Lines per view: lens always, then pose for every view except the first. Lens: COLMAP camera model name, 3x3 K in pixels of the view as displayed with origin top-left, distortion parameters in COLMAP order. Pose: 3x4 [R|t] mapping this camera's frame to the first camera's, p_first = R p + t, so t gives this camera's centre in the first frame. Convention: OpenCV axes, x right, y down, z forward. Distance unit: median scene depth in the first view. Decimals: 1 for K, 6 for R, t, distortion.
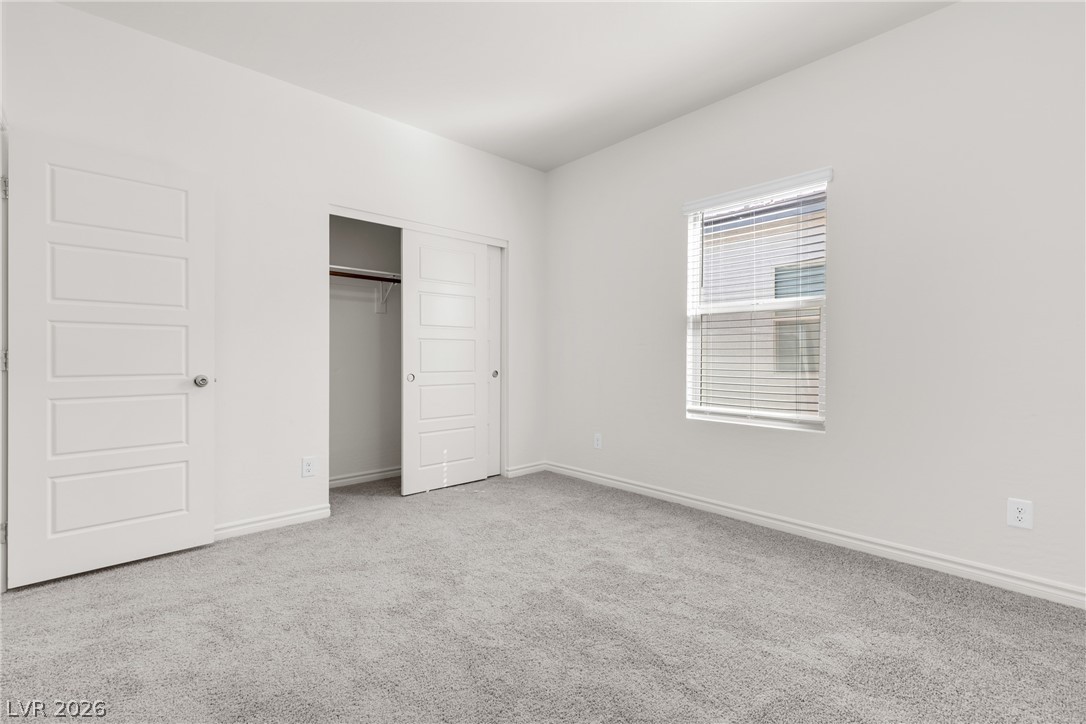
lens RADIAL K [[487.2, 0, 547.0], [0, 487.2, 358.8], [0, 0, 1]] dist [0.006579, -0.000835]
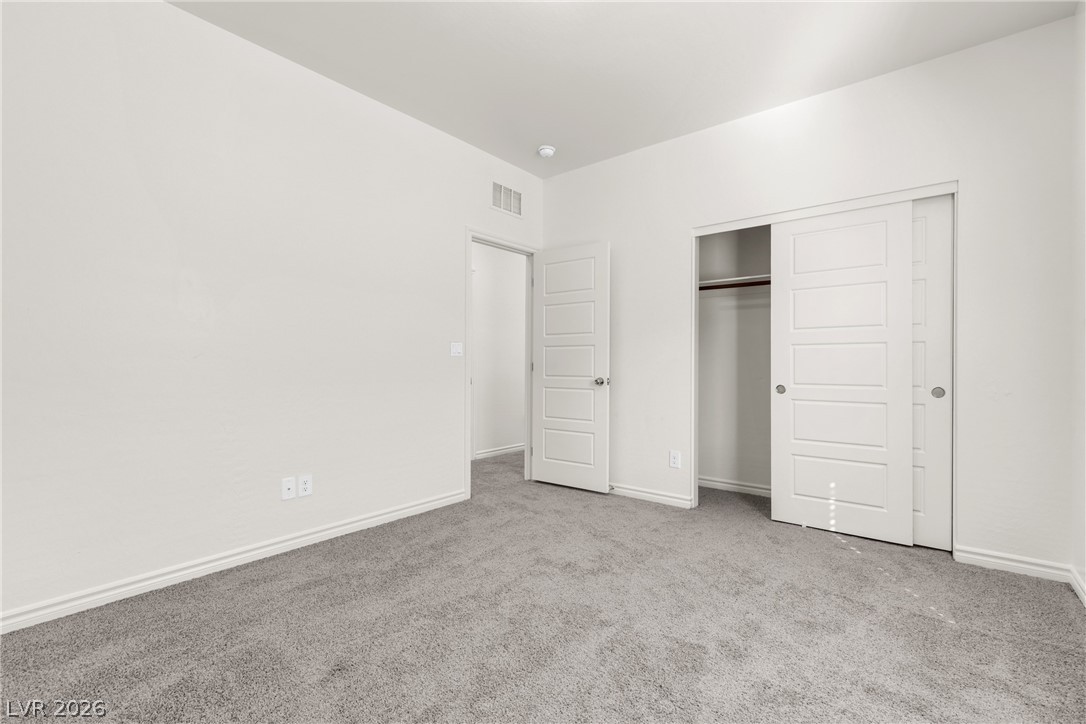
lens RADIAL K [[487.2, 0, 543.9], [0, 487.2, 361.2], [0, 0, 1]] dist [0.006579, -0.000835]
pose [[0.142823, -0.009113, -0.989706, 0.583738], [-0.006021, 0.999931, -0.010076, 0.000028], [0.989730, 0.007398, 0.142758, 0.488825]]
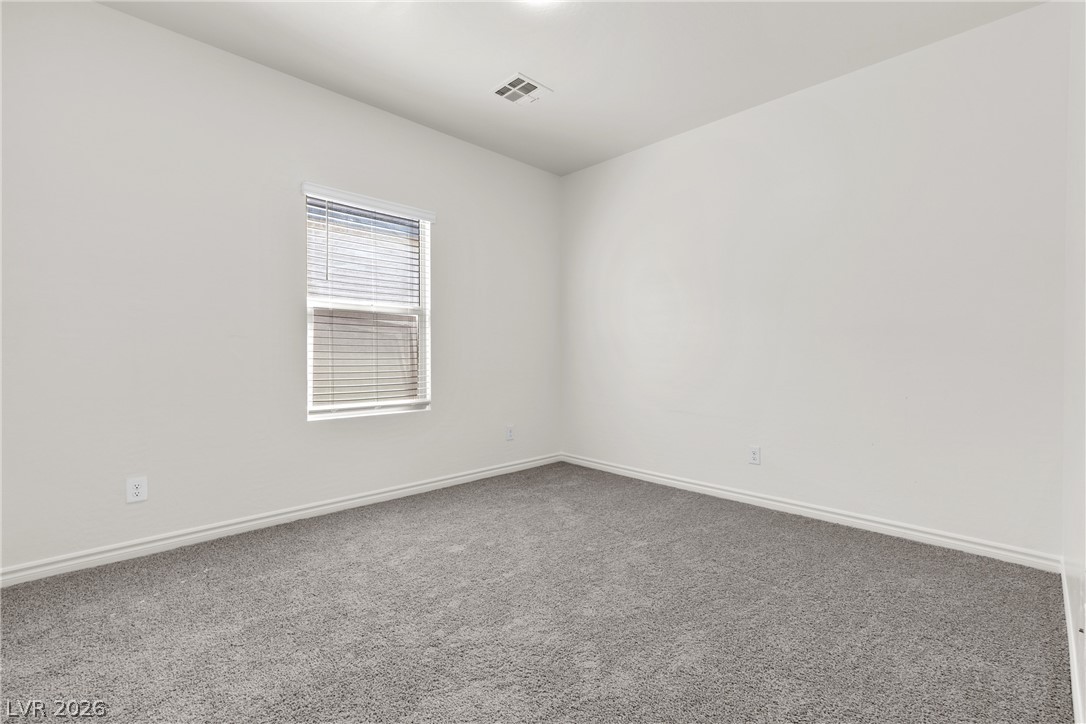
lens RADIAL K [[487.2, 0, 553.5], [0, 487.2, 359.8], [0, 0, 1]] dist [0.006579, -0.000835]
pose [[-0.062444, -0.025346, 0.997727, -0.654809], [-0.009145, 0.999650, 0.024822, -0.018805], [-0.998007, -0.007574, -0.062654, 0.616321]]
